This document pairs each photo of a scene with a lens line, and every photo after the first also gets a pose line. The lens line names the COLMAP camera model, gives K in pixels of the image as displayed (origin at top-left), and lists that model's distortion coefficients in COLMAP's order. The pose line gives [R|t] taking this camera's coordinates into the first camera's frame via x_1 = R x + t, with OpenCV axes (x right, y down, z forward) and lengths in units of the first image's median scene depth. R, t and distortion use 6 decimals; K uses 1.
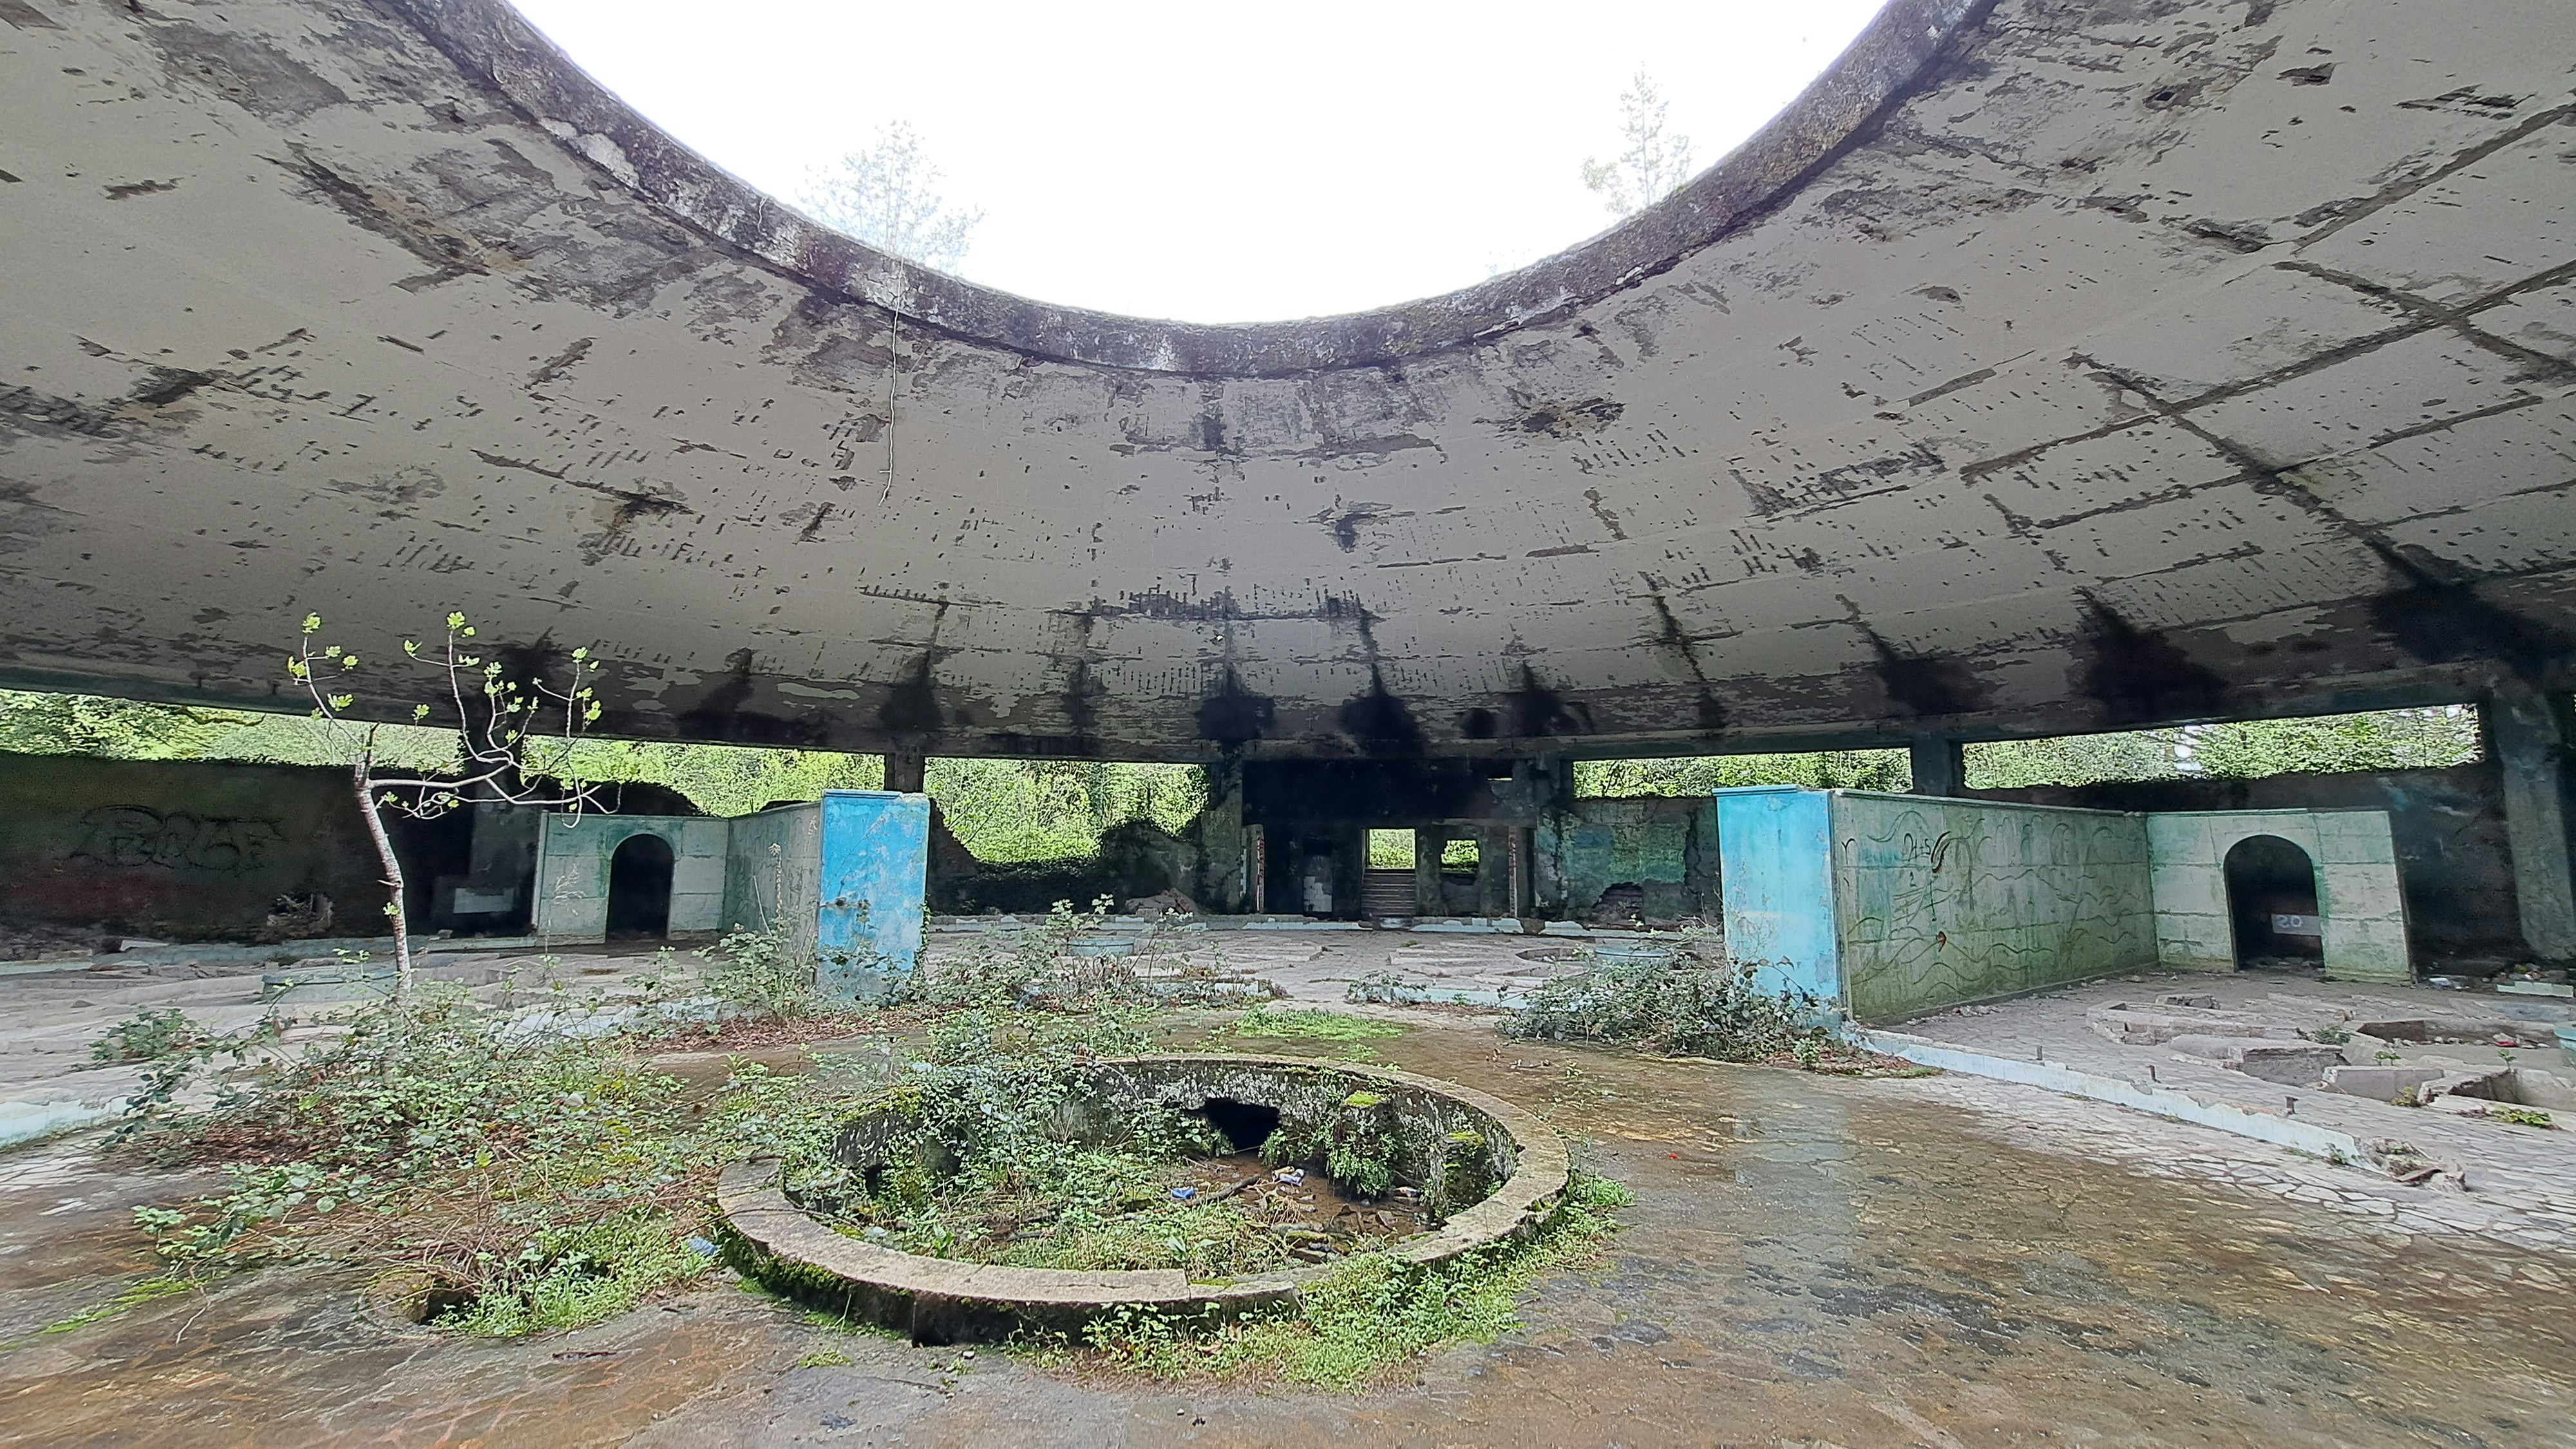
lens RADIAL K [[1046.2, 0, 1288.0], [0, 1046.2, 724.5], [0, 0, 1]] dist [-0.000344, -0.000115]
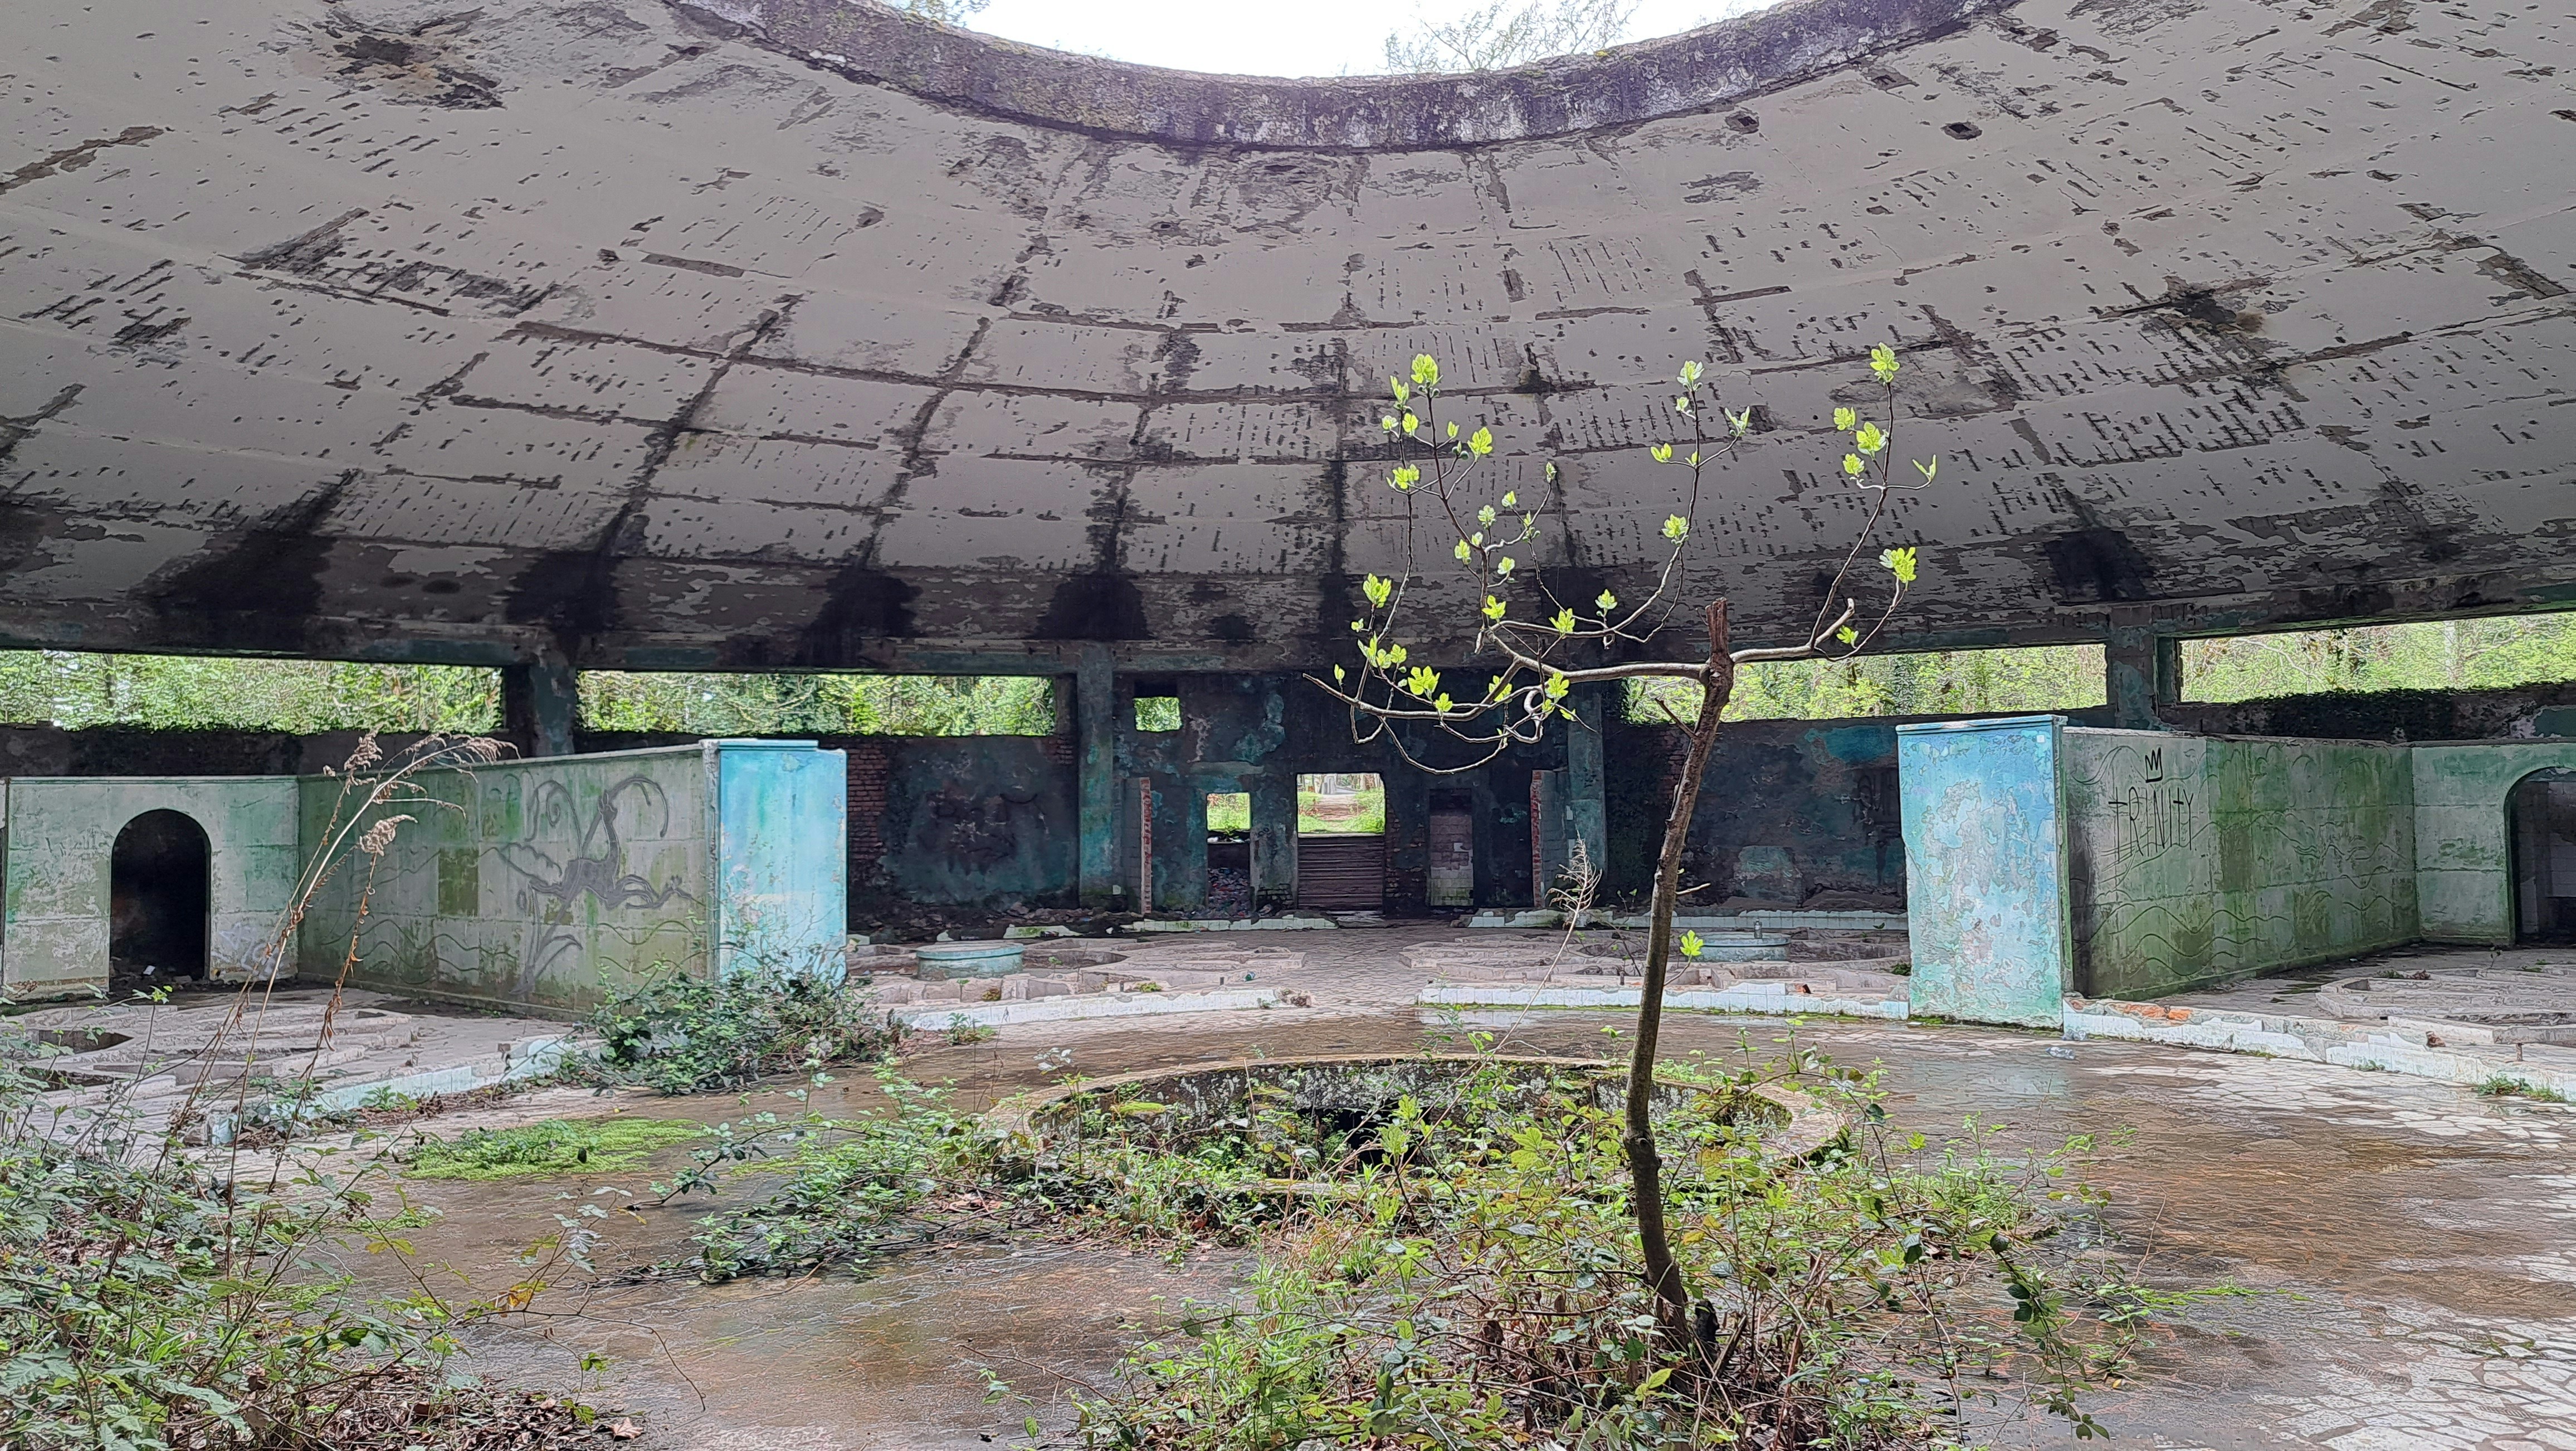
lens RADIAL K [[2082.7, 0, 1295.6], [0, 2082.7, 726.3], [0, 0, 1]] dist [-0.000323, 0.000224]
pose [[-0.205076, 0.041964, 0.977846, -0.916457], [-0.104048, 0.992484, -0.064414, 0.083822], [-0.973200, -0.114953, -0.199168, 0.709520]]
